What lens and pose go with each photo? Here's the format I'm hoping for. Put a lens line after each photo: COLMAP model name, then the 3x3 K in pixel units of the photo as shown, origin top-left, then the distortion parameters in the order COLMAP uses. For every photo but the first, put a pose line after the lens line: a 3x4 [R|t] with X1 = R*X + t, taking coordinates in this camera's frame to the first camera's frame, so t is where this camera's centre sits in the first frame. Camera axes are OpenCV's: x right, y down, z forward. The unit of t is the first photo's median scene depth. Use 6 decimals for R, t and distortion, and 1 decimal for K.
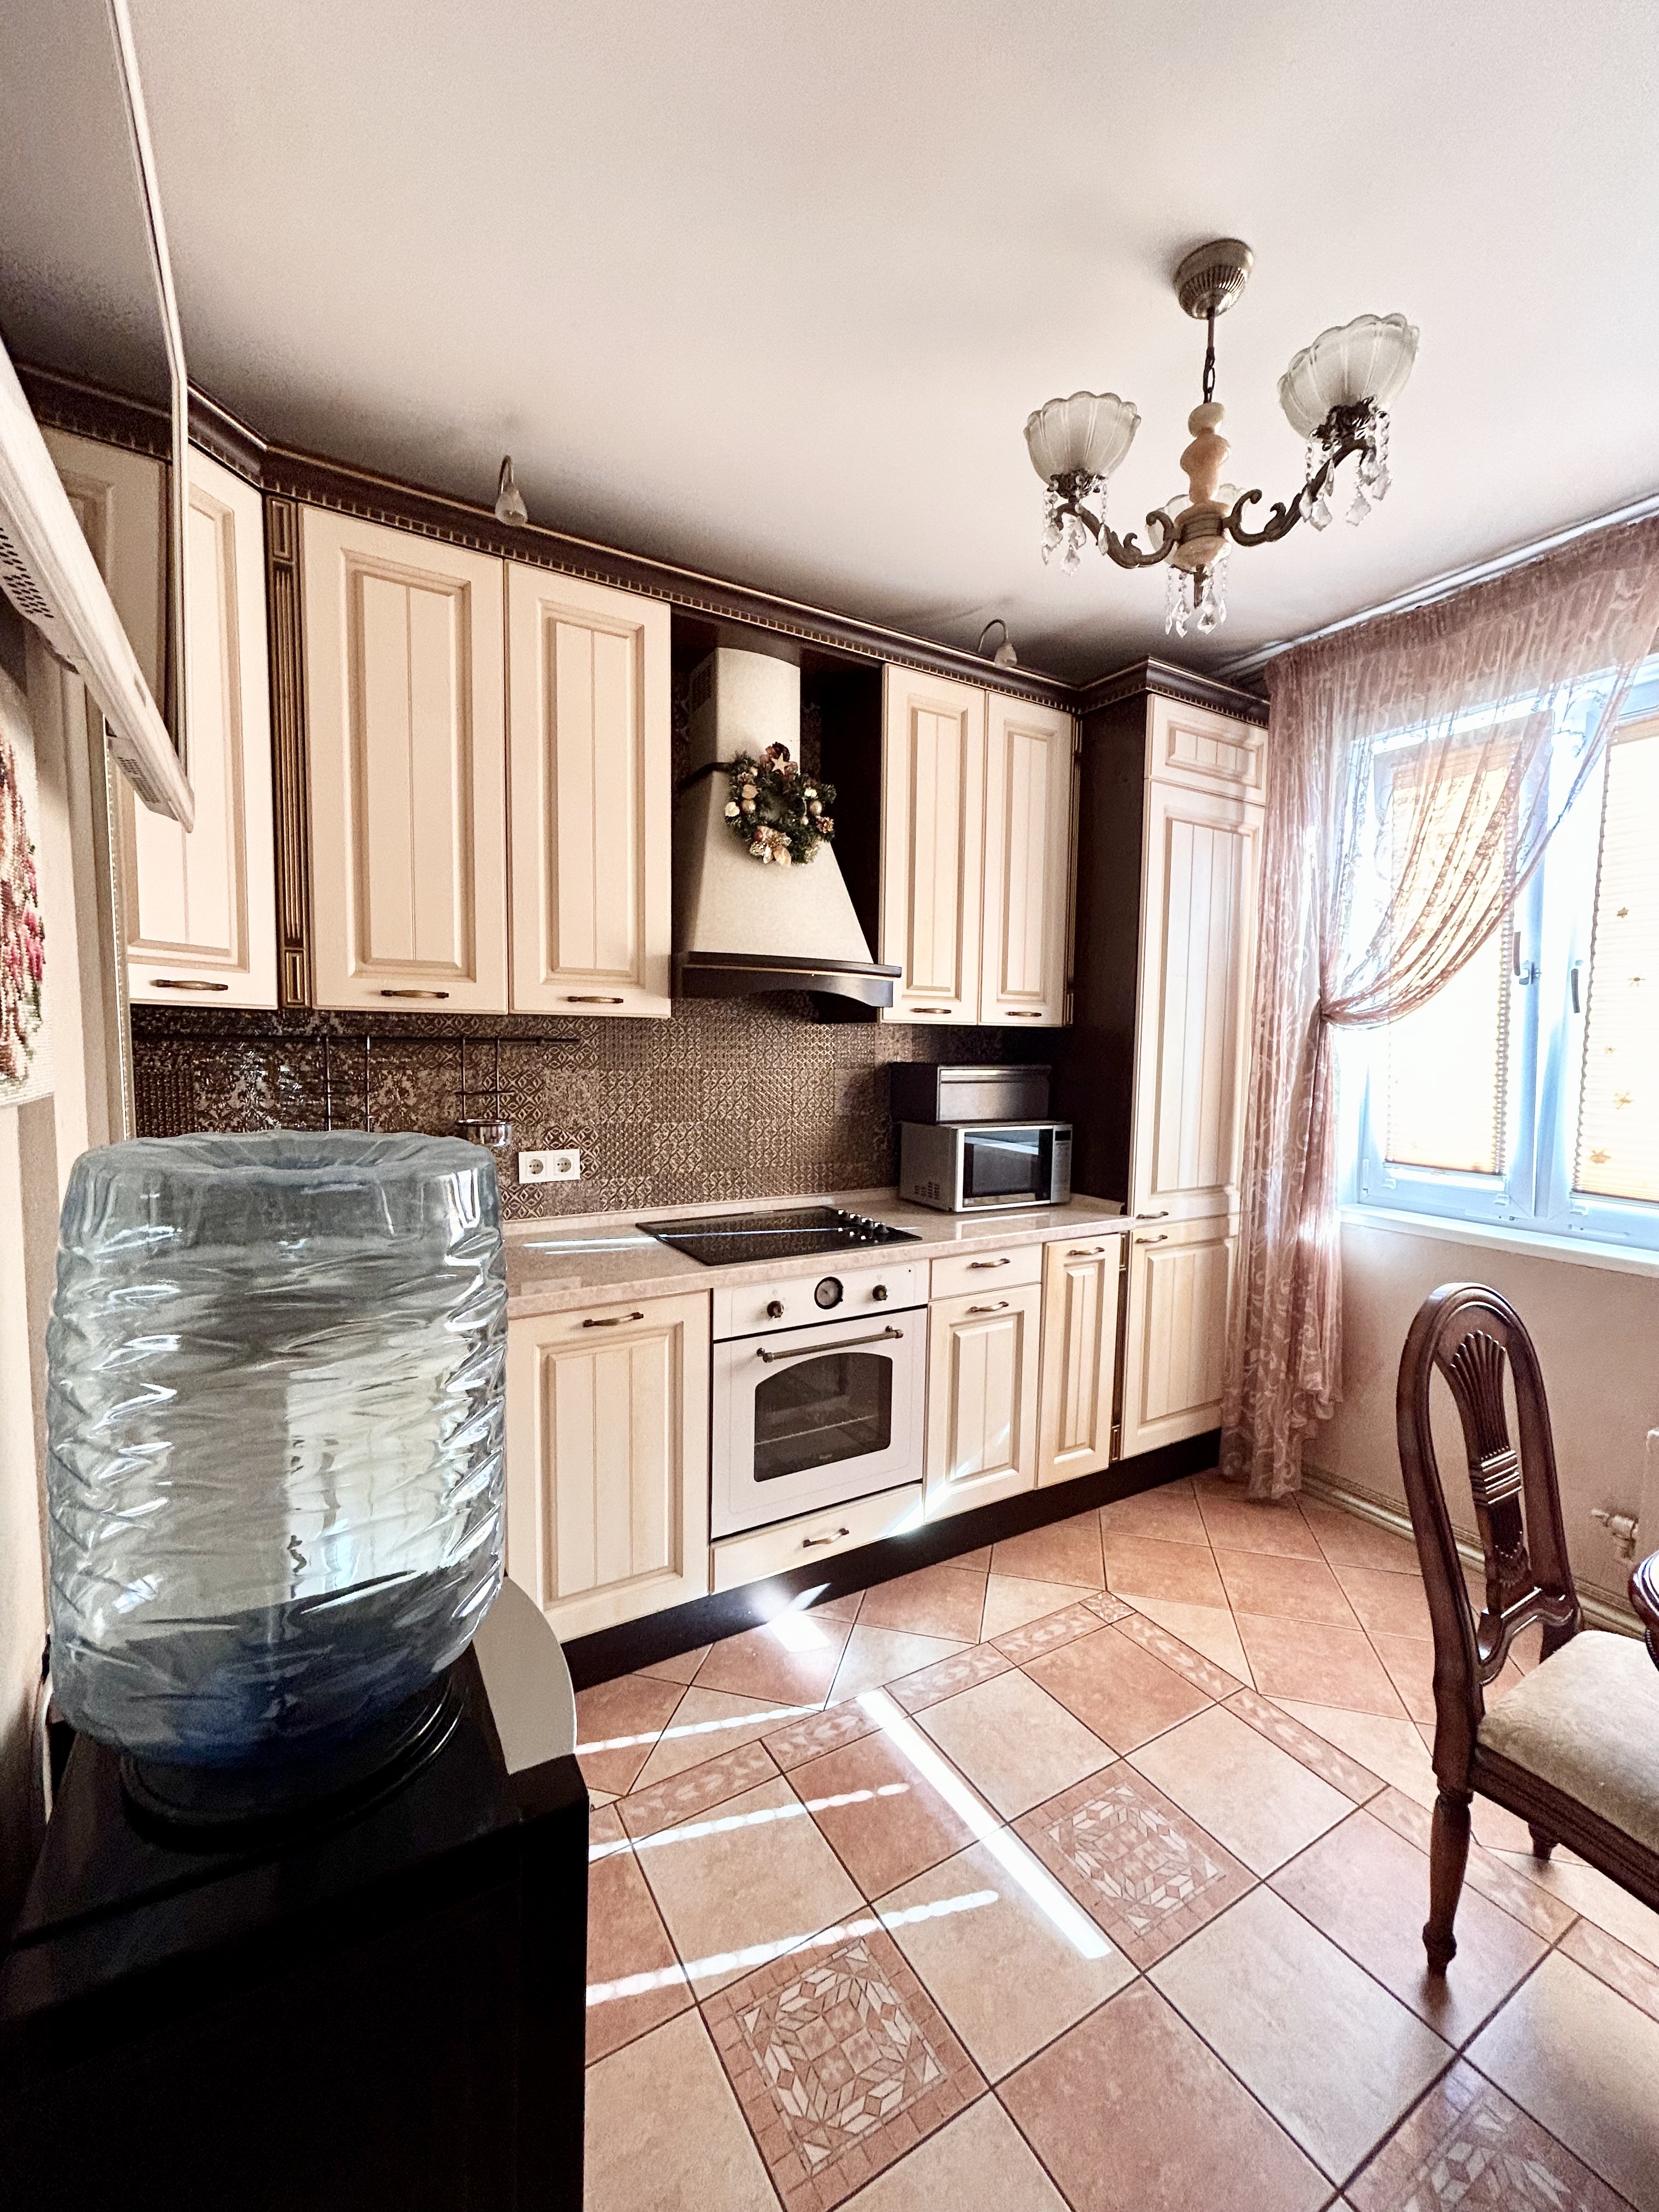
lens RADIAL K [[900.2, 0, 870.7], [0, 900.2, 1076.5], [0, 0, 1]] dist [-0.001655, -0.000161]
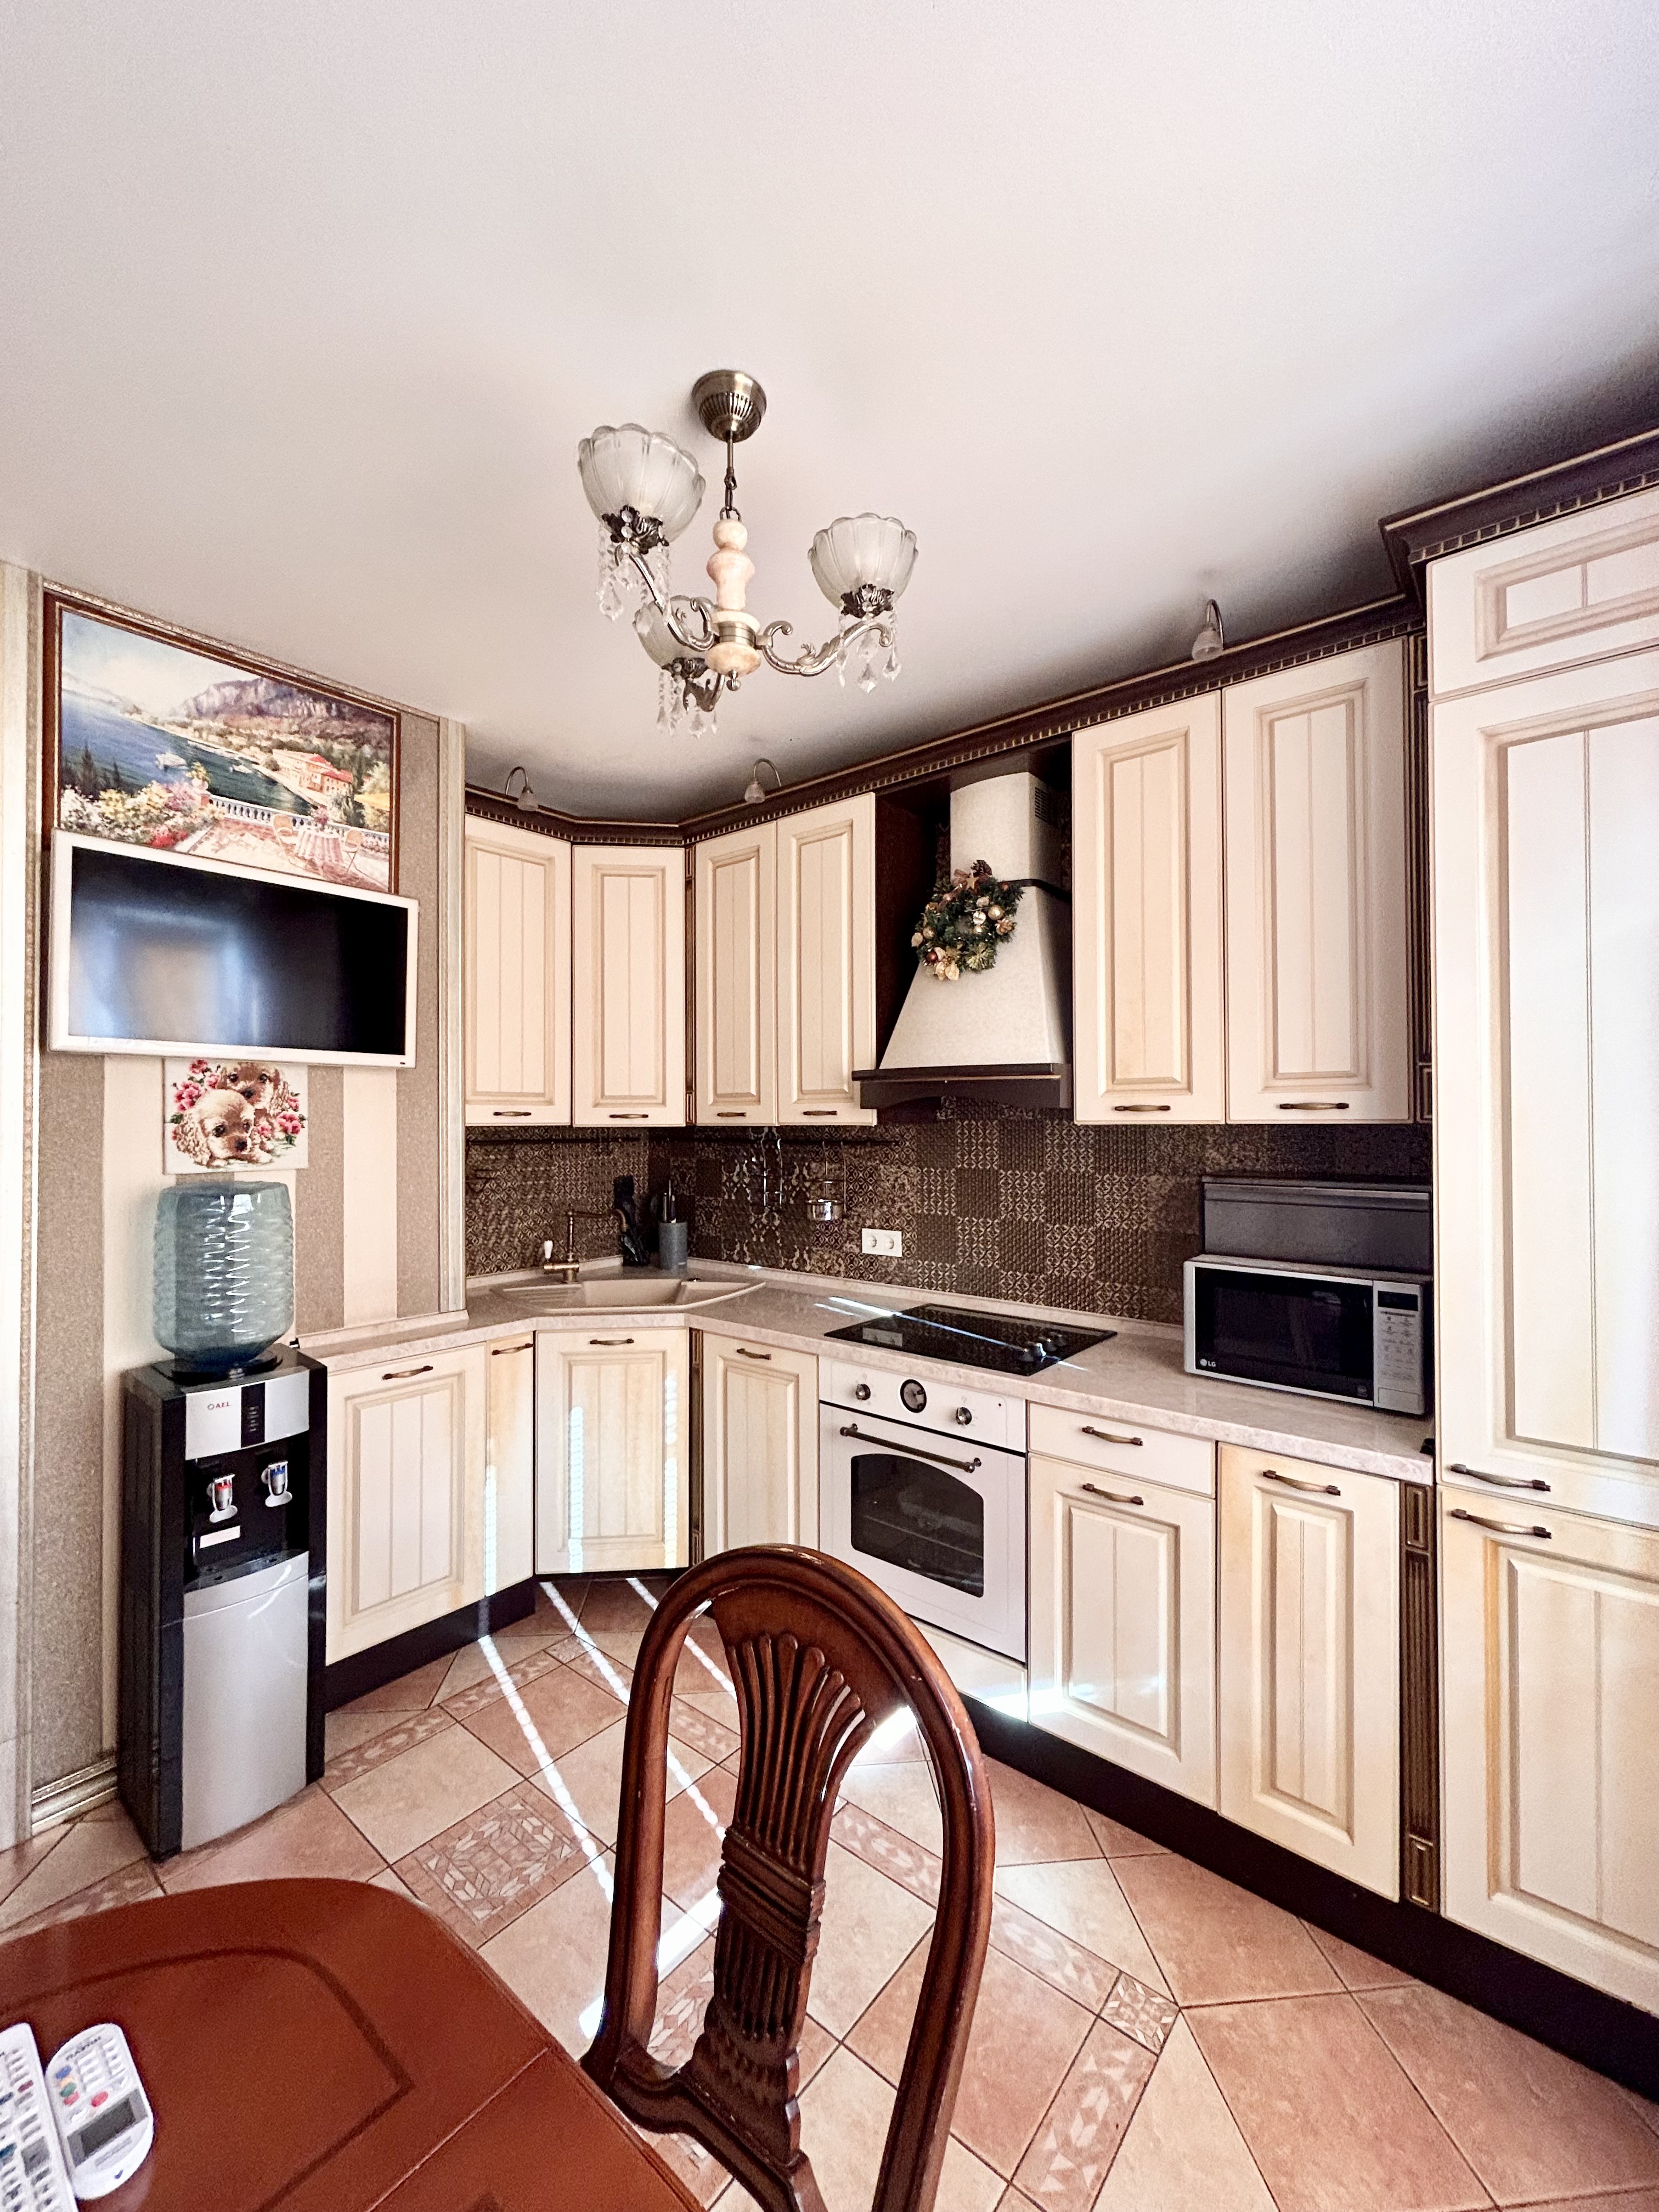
lens RADIAL K [[896.8, 0, 831.3], [0, 896.8, 1109.5], [0, 0, 1]] dist [-0.007219, 0.003389]
pose [[0.318634, -0.041554, -0.946967, 0.802445], [-0.044216, 0.997299, -0.058641, -0.014240], [0.946846, 0.060556, 0.315936, 0.524032]]
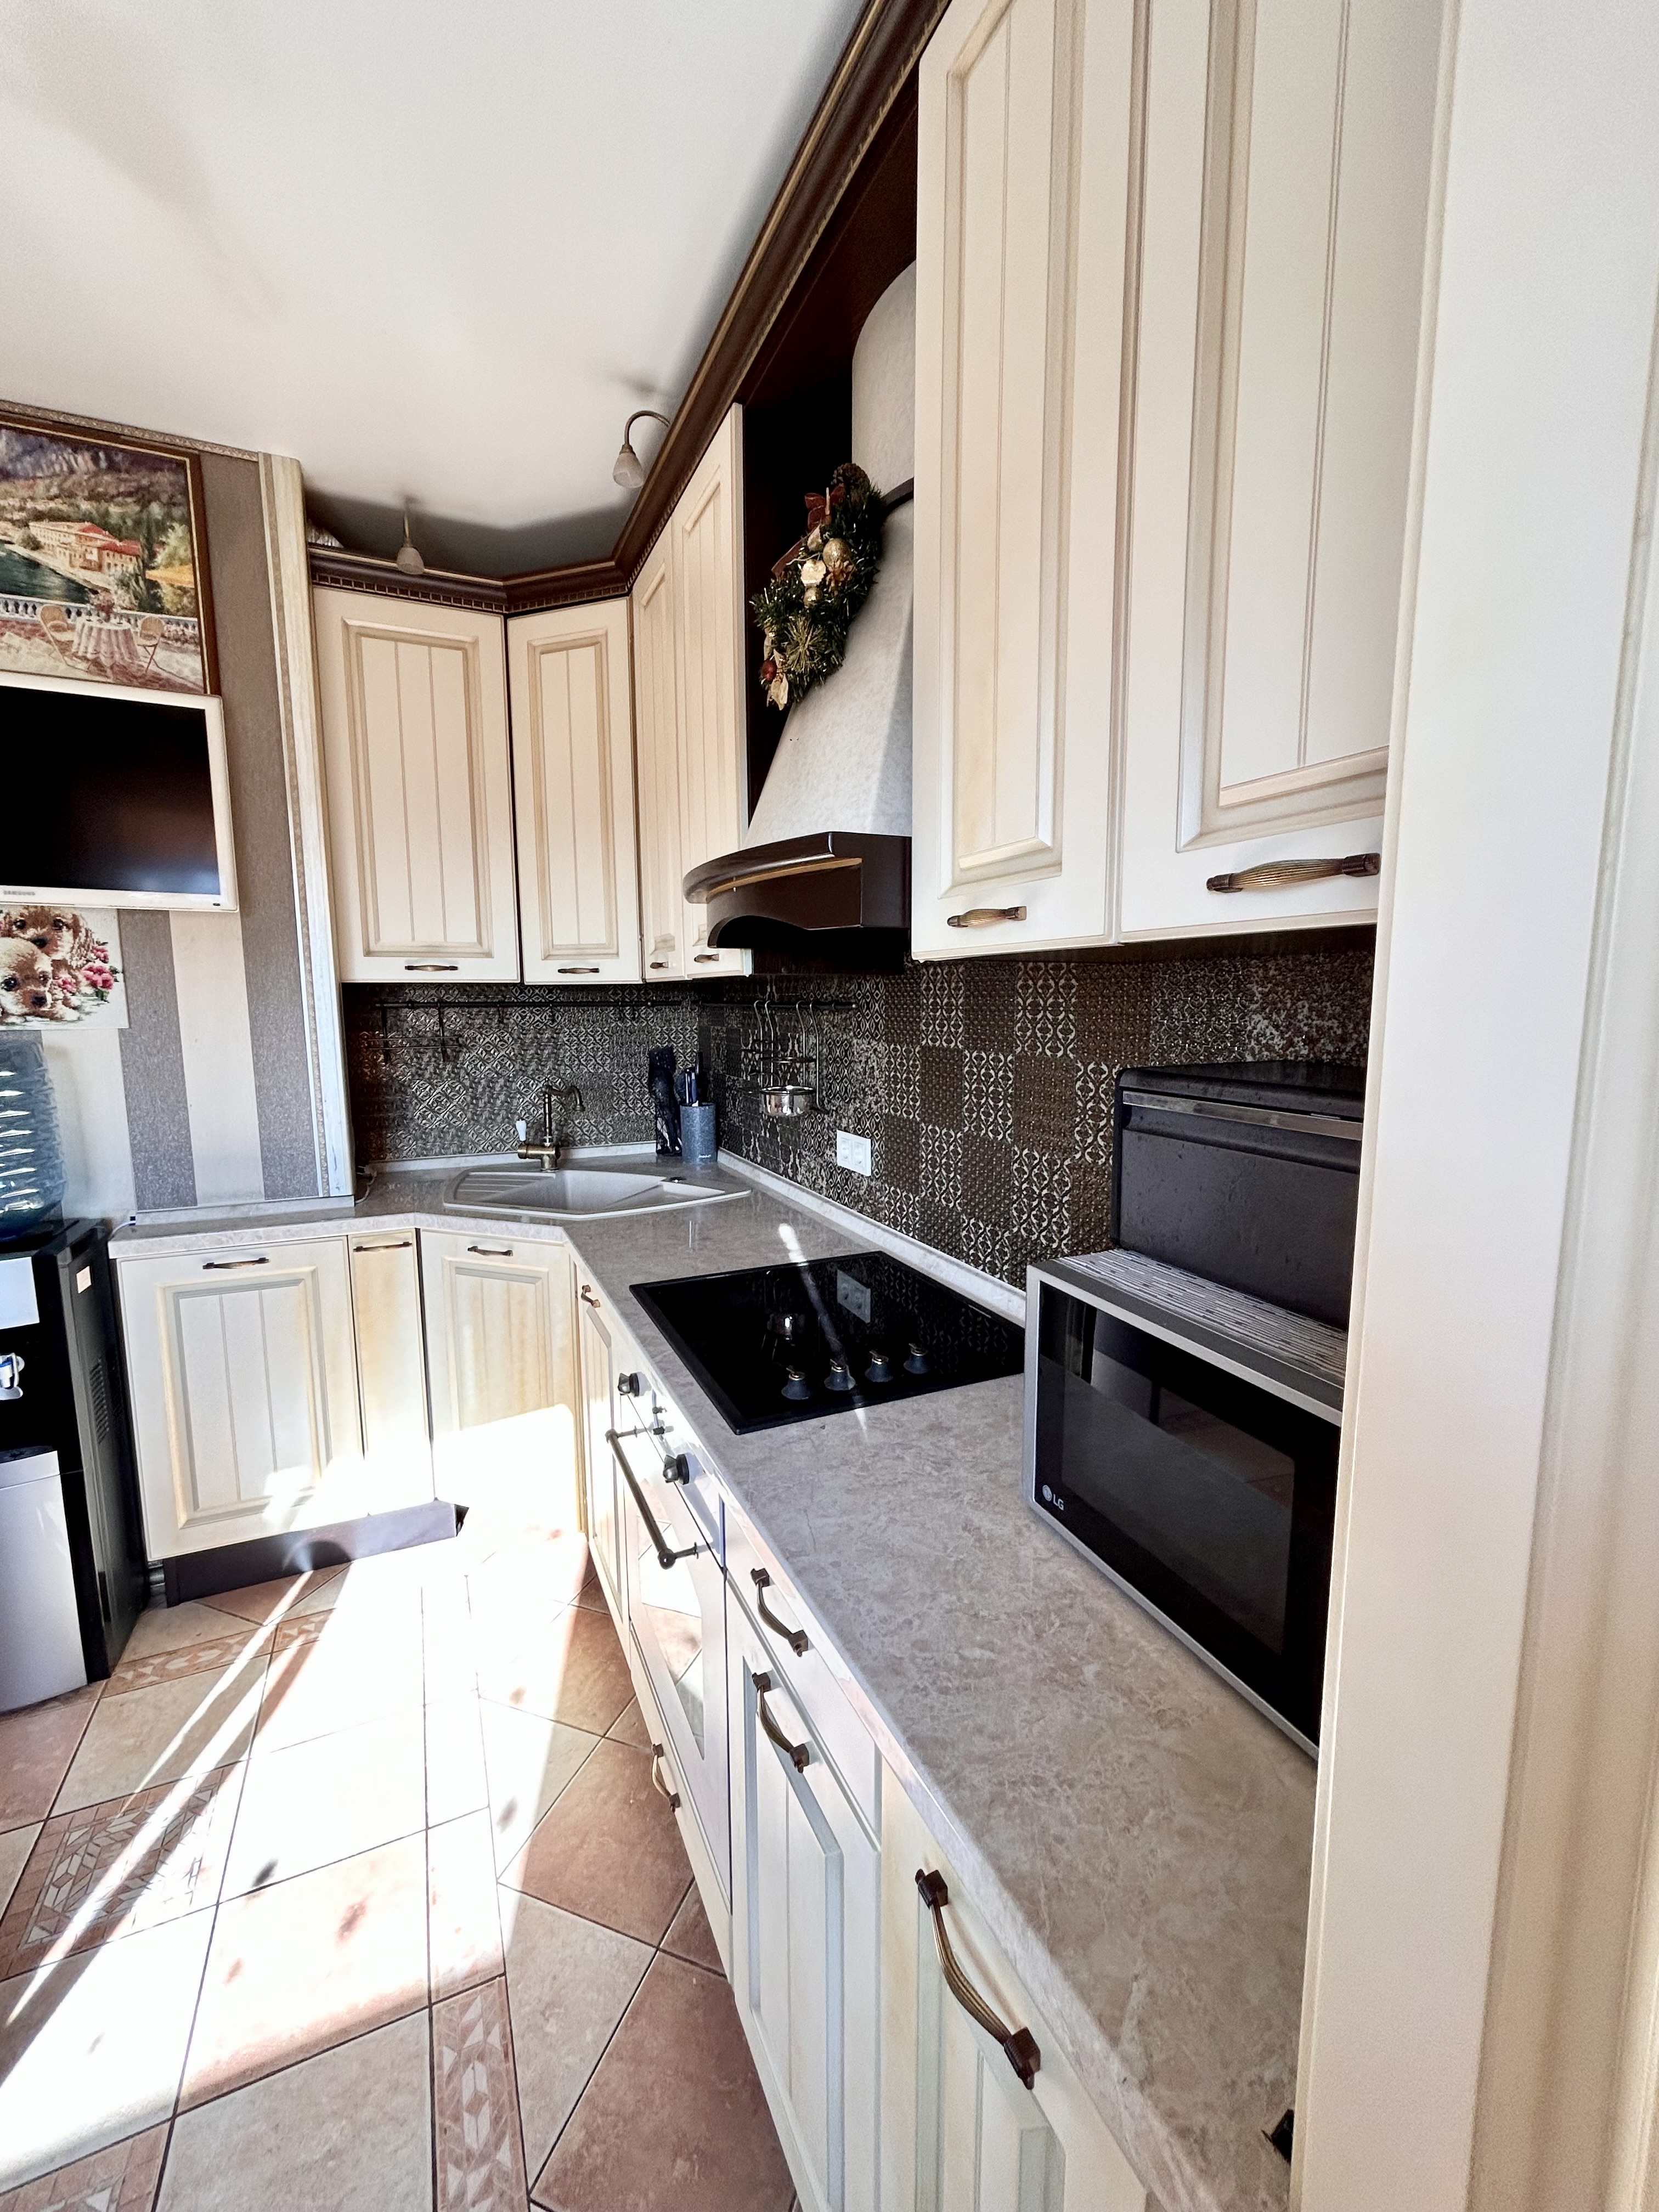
lens RADIAL K [[896.3, 0, 830.3], [0, 896.3, 1109.9], [0, 0, 1]] dist [0.002062, 0.000054]
pose [[-0.126335, 0.096782, -0.987255, 0.484590], [-0.058237, 0.992789, 0.104777, -0.033280], [0.990277, 0.070732, -0.119788, 1.057100]]
